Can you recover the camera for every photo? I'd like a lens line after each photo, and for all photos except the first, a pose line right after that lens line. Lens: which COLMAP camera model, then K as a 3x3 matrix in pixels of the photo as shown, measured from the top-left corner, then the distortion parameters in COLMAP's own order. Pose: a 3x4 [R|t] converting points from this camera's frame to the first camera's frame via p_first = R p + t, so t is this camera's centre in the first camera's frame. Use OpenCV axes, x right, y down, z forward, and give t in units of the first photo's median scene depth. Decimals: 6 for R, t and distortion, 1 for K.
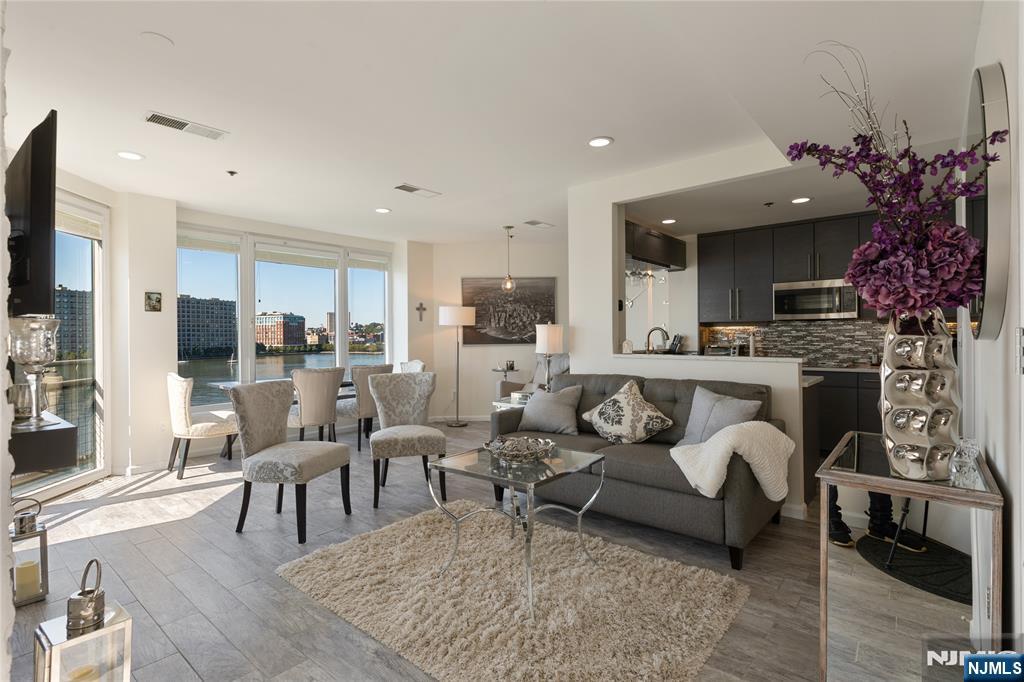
lens RADIAL K [[499.0, 0, 524.7], [0, 499.0, 337.9], [0, 0, 1]] dist [-0.015228, 0.000033]
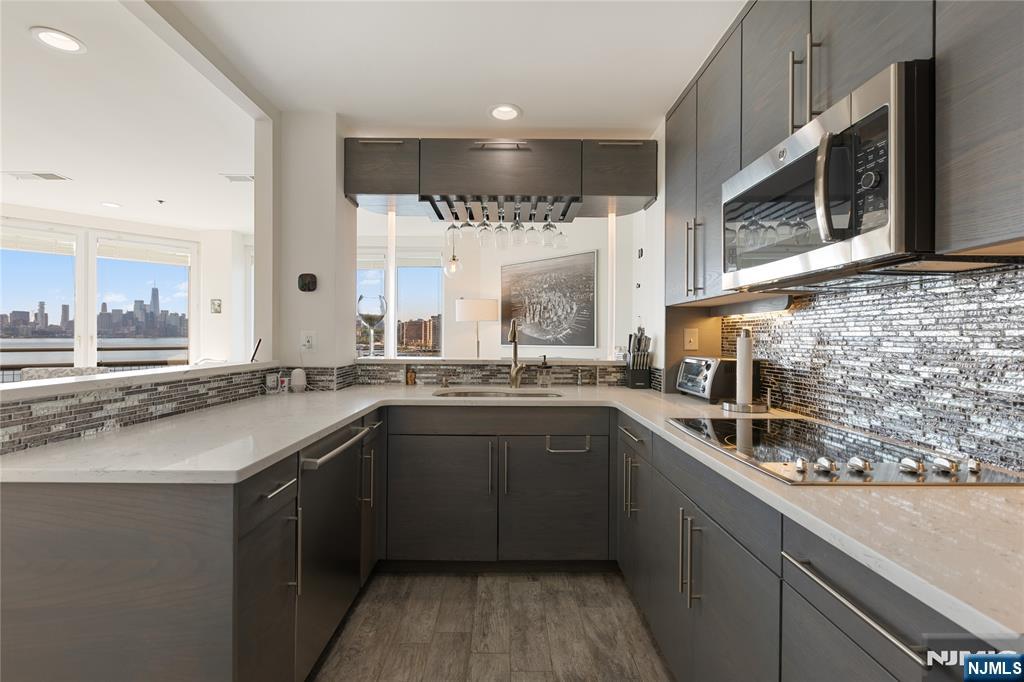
lens RADIAL K [[466.8, 0, 511.3], [0, 466.8, 326.7], [0, 0, 1]] dist [-0.000567, -0.000151]
pose [[0.648422, -0.005230, -0.761263, 0.479929], [-0.013550, 0.999739, -0.018409, -0.002624], [0.761161, 0.022252, 0.648181, 0.500942]]
